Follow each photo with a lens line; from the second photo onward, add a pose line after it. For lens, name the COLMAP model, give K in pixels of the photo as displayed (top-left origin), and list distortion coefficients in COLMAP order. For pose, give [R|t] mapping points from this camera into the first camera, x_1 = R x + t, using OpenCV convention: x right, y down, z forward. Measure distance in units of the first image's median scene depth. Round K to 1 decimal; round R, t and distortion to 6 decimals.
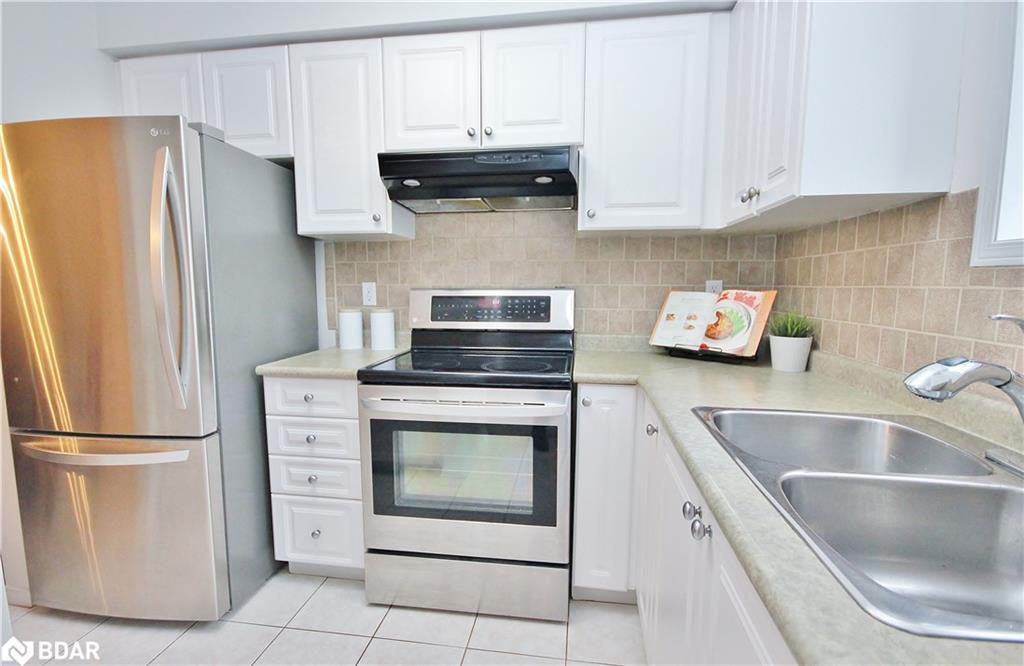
lens RADIAL K [[481.9, 0, 514.3], [0, 481.9, 338.9], [0, 0, 1]] dist [0.000833, -0.001149]
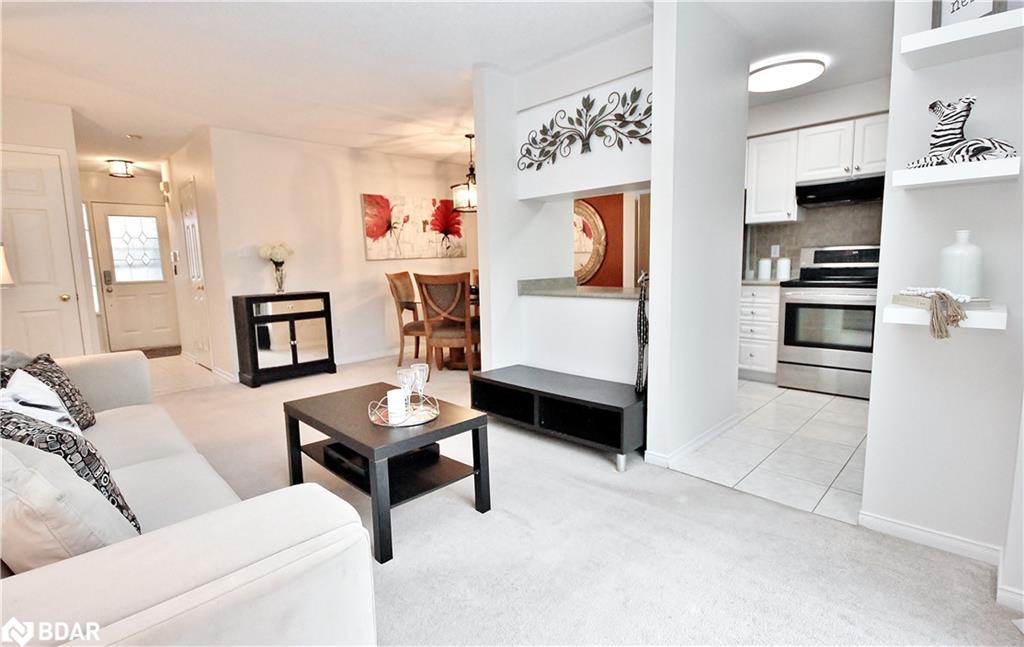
lens RADIAL K [[475.8, 0, 508.3], [0, 475.8, 327.0], [0, 0, 1]] dist [0.000810, 0.000029]
pose [[0.807239, 0.061346, -0.587028, -0.020947], [-0.042534, 0.998044, 0.045809, 0.210976], [0.588690, -0.012010, 0.808270, -1.484823]]
